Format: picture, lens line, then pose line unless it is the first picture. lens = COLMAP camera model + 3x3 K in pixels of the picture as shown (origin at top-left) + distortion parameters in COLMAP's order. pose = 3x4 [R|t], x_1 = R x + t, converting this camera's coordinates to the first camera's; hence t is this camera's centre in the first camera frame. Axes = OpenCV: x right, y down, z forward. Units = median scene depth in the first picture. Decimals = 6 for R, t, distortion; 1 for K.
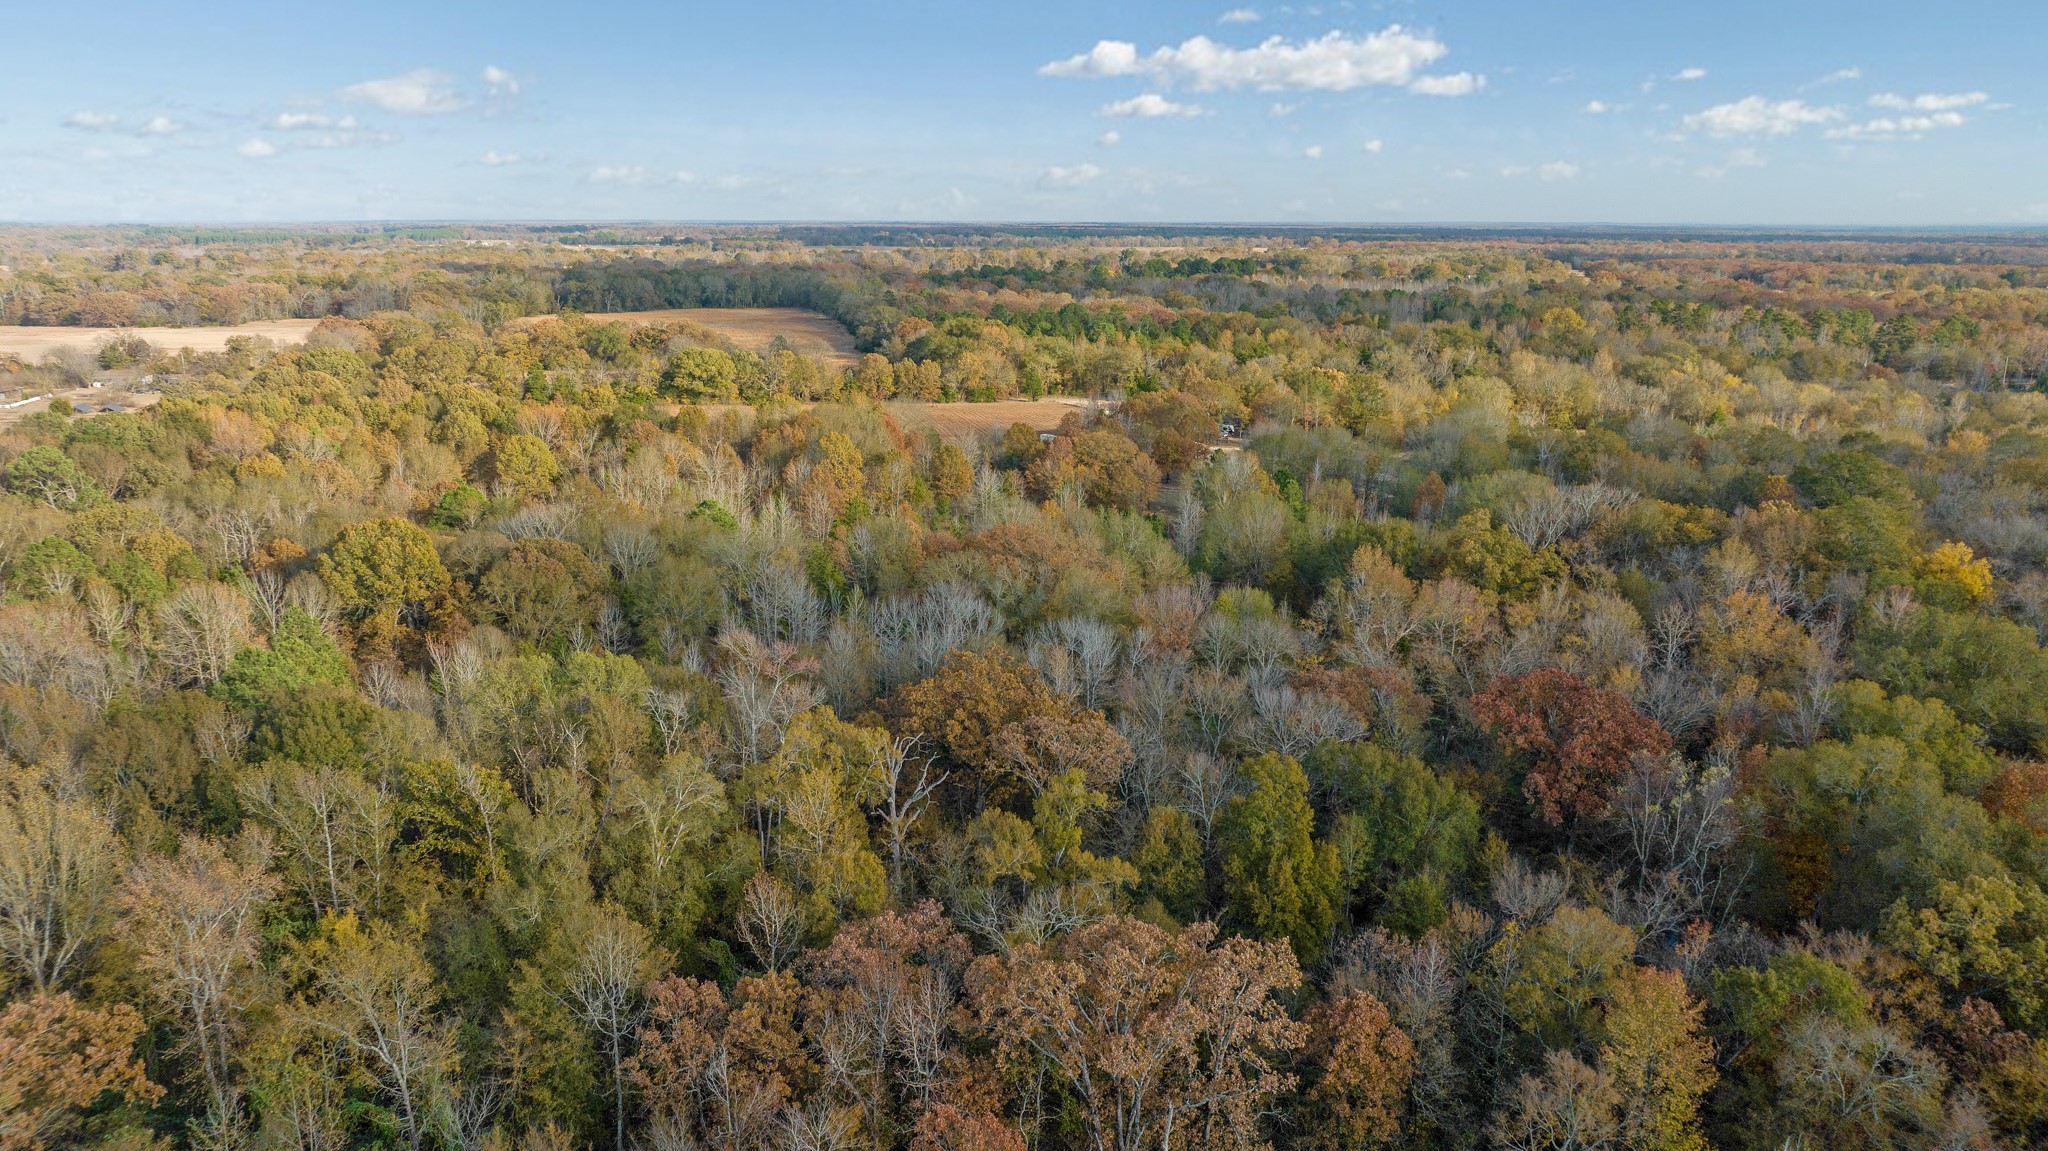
lens RADIAL K [[1389.1, 0, 1025.7], [0, 1389.1, 605.5], [0, 0, 1]] dist [-0.056751, 0.053960]
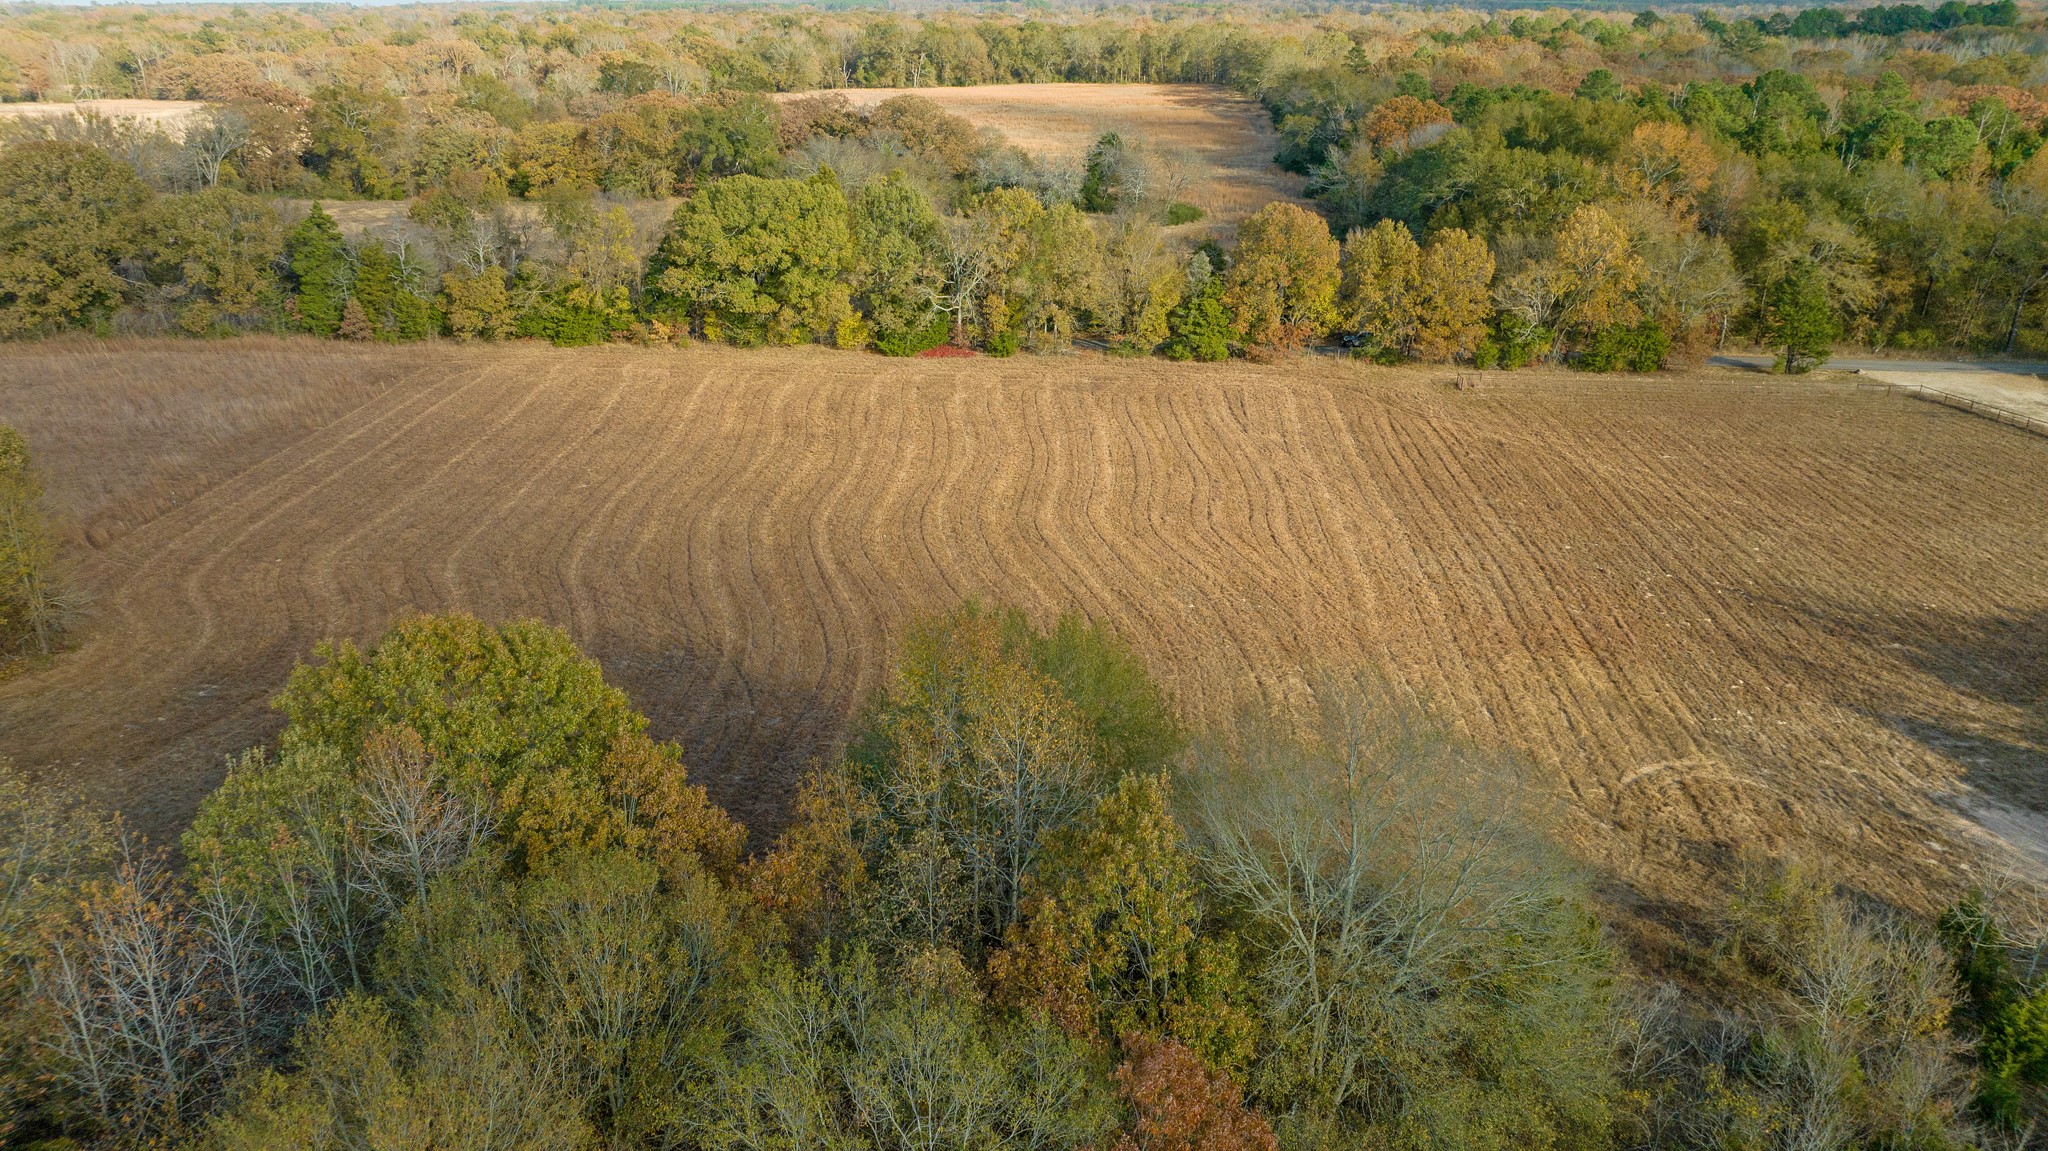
lens RADIAL K [[1389.1, 0, 1025.7], [0, 1389.1, 605.5], [0, 0, 1]] dist [-0.056751, 0.053960]
pose [[0.949779, 0.114169, -0.291351, -0.055407], [-0.071535, 0.985629, 0.153031, -0.118414], [0.304635, -0.124504, 0.944297, 0.588161]]
